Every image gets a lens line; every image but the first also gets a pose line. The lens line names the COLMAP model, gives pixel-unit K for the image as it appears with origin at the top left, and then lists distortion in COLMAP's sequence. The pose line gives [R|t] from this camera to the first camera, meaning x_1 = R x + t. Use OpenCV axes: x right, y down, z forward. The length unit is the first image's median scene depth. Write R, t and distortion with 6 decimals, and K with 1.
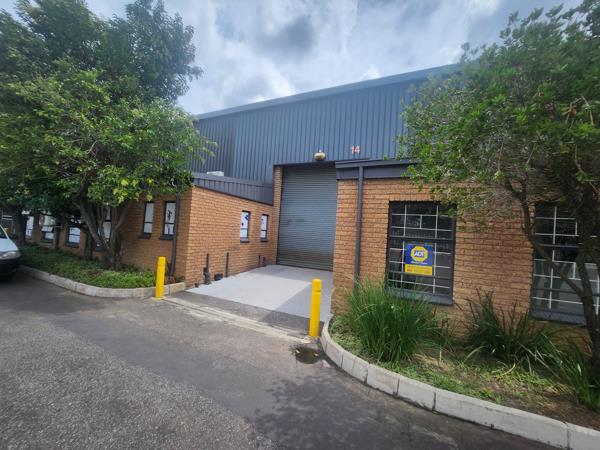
lens RADIAL K [[239.1, 0, 299.8], [0, 239.1, 223.5], [0, 0, 1]] dist [-0.038212, -0.000012]
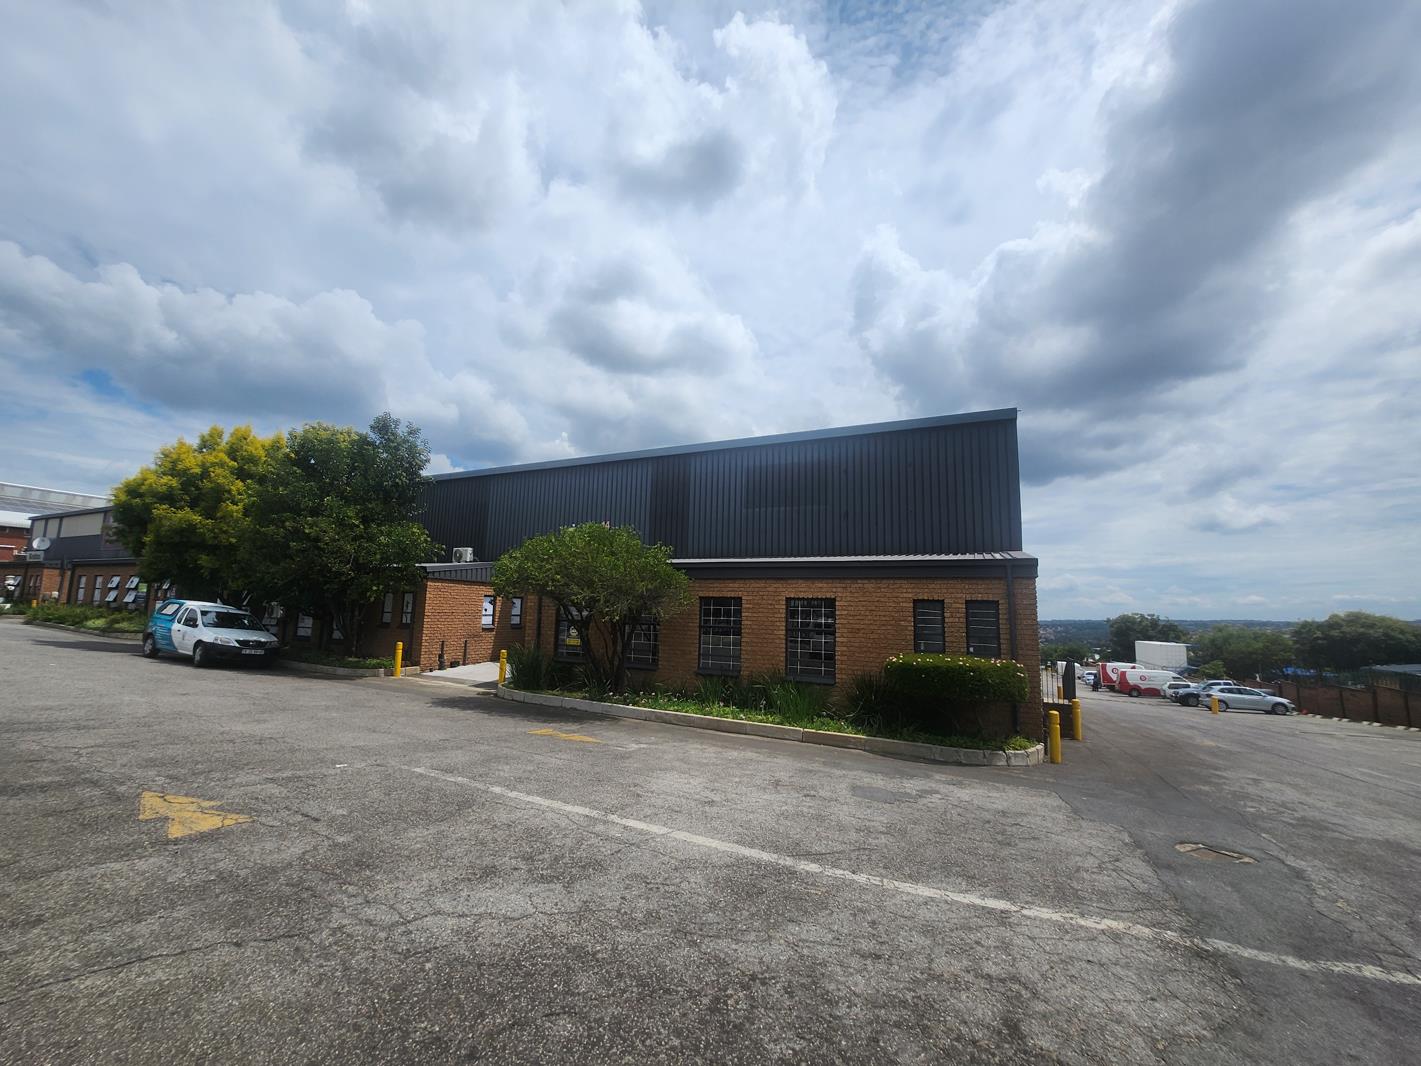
lens RADIAL K [[569.8, 0, 705.7], [0, 569.8, 537.1], [0, 0, 1]] dist [-0.013866, -0.000255]
pose [[0.998665, -0.037677, -0.035331, 0.884555], [0.034243, 0.995057, -0.093213, -0.054578], [0.038669, 0.091879, 0.995019, -1.505759]]
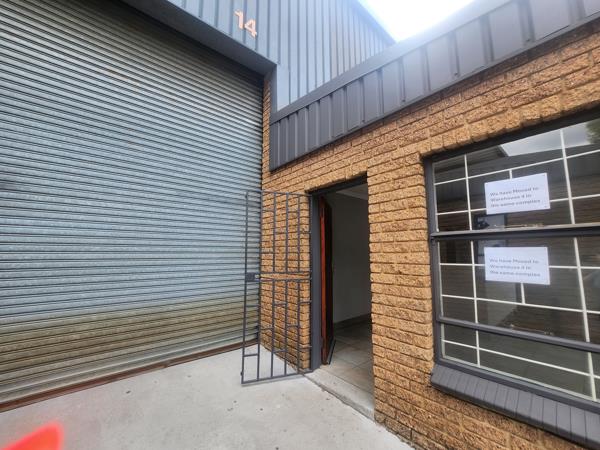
lens RADIAL K [[240.6, 0, 298.0], [0, 240.6, 226.7], [0, 0, 1]] dist [-0.013866, -0.000255]
pose [[0.430278, 0.031927, 0.902132, -0.097789], [-0.006704, 0.999460, -0.032174, 0.051833], [-0.902671, 0.007796, 0.430260, 0.957709]]
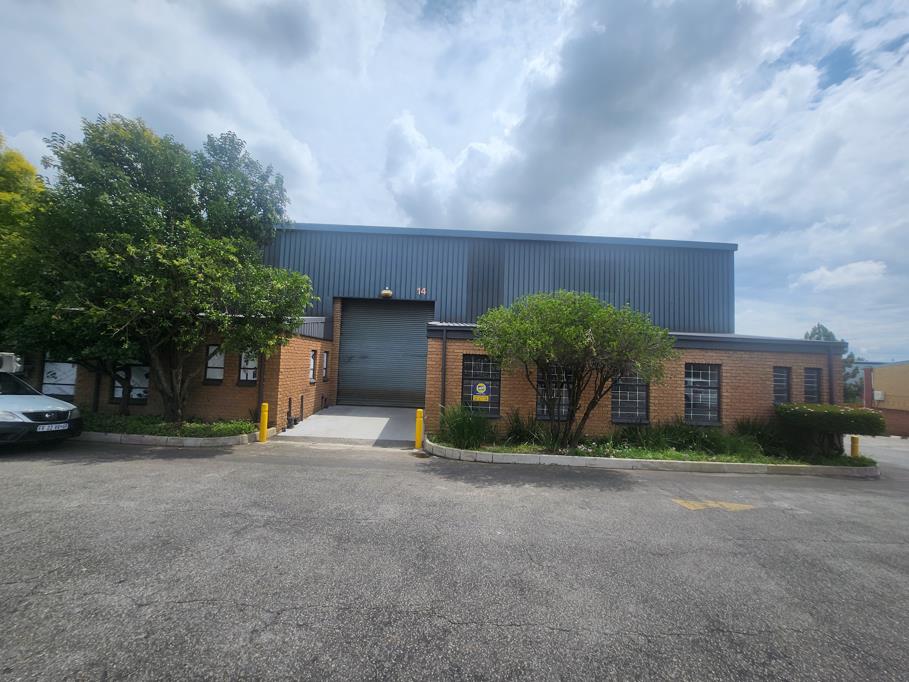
lens RADIAL K [[364.5, 0, 451.4], [0, 364.5, 343.6], [0, 0, 1]] dist [-0.013866, -0.000255]
pose [[0.907536, -0.002638, 0.419966, -0.418050], [-0.000358, 0.999975, 0.007055, -0.111685], [-0.419974, -0.006553, 0.907512, -0.673288]]
